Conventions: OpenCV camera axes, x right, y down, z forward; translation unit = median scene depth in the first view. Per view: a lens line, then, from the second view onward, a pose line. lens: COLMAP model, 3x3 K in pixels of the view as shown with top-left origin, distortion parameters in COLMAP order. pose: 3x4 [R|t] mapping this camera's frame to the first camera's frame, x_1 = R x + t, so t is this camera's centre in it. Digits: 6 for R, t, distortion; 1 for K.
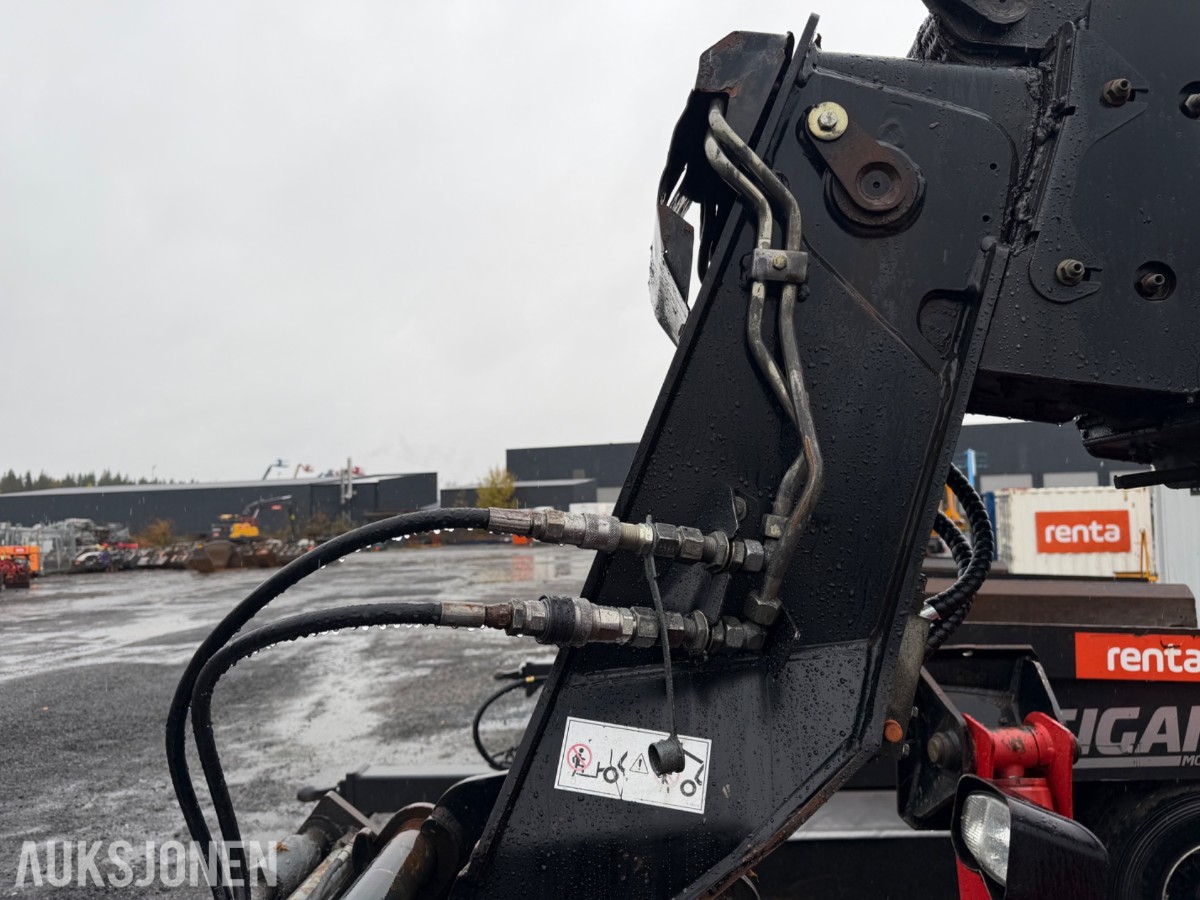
lens RADIAL K [[850.5, 0, 588.3], [0, 850.5, 445.3], [0, 0, 1]] dist [0.021772, -0.024802]
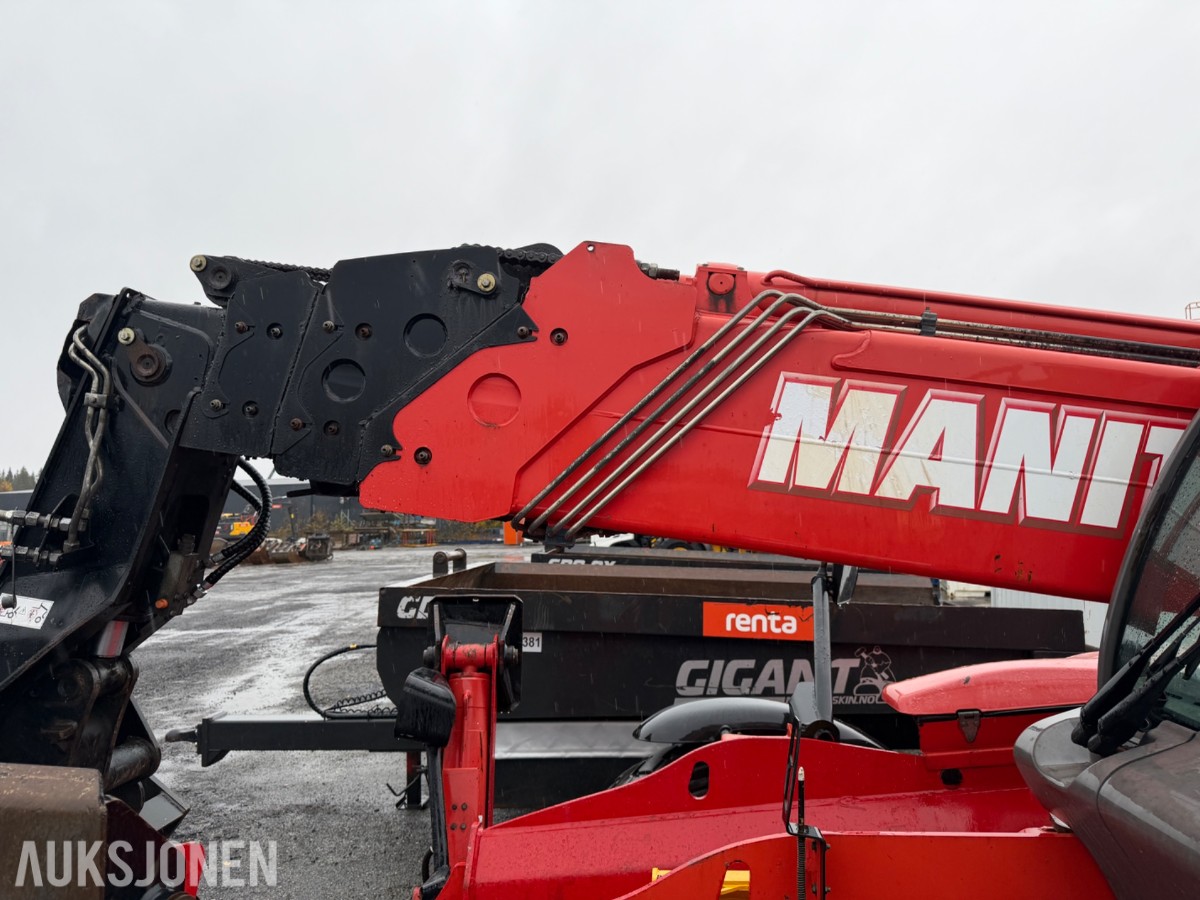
lens RADIAL K [[850.5, 0, 592.5], [0, 850.5, 440.9], [0, 0, 1]] dist [0.021772, -0.024802]
pose [[0.999902, 0.005875, -0.012694, 0.395232], [-0.005961, 0.999960, -0.006695, -0.022702], [0.012655, 0.006770, 0.999897, -0.323272]]
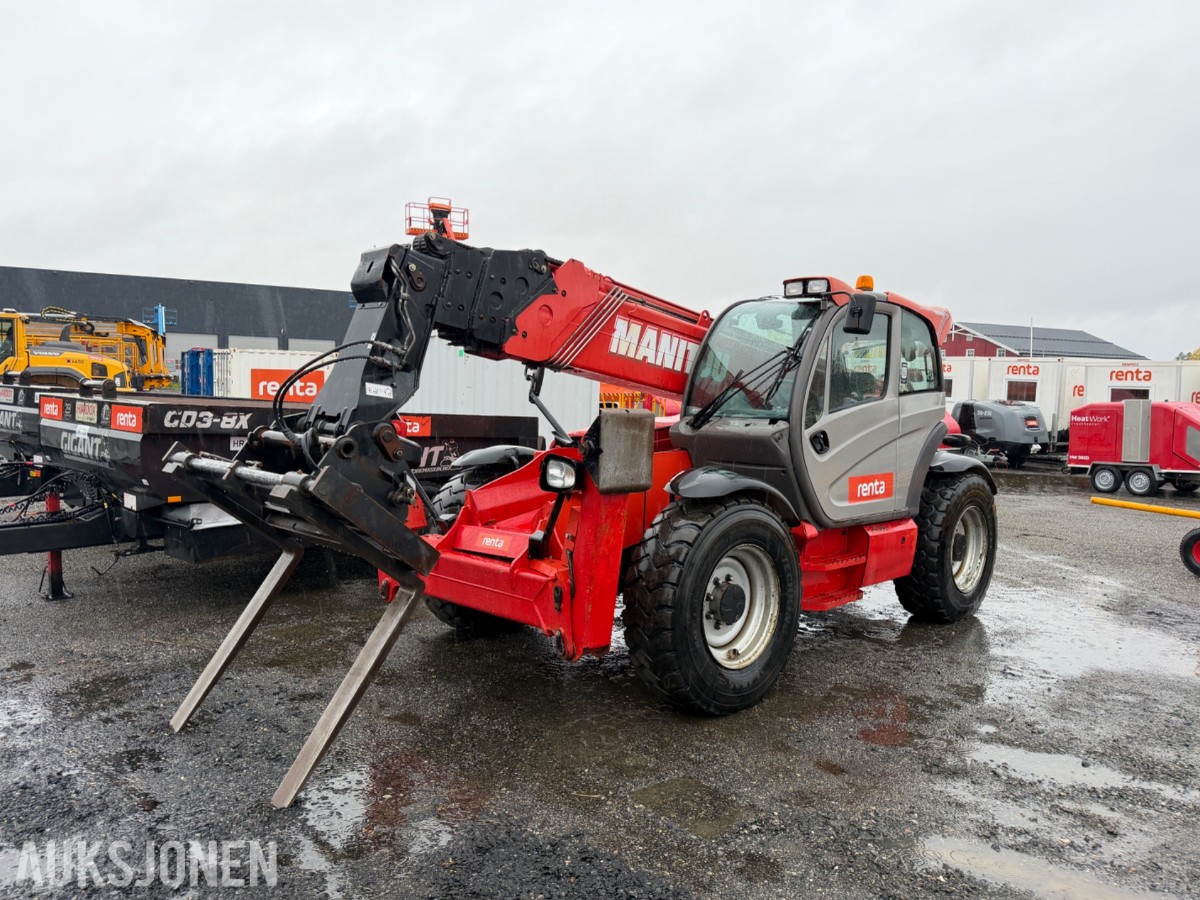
lens RADIAL K [[935.2, 0, 591.5], [0, 935.2, 437.8], [0, 0, 1]] dist [0.053593, -0.013085]
pose [[0.642962, -0.009875, 0.765835, -0.848424], [-0.102288, 0.989852, 0.098640, -0.010680], [-0.759037, -0.141758, 0.635427, -0.889912]]
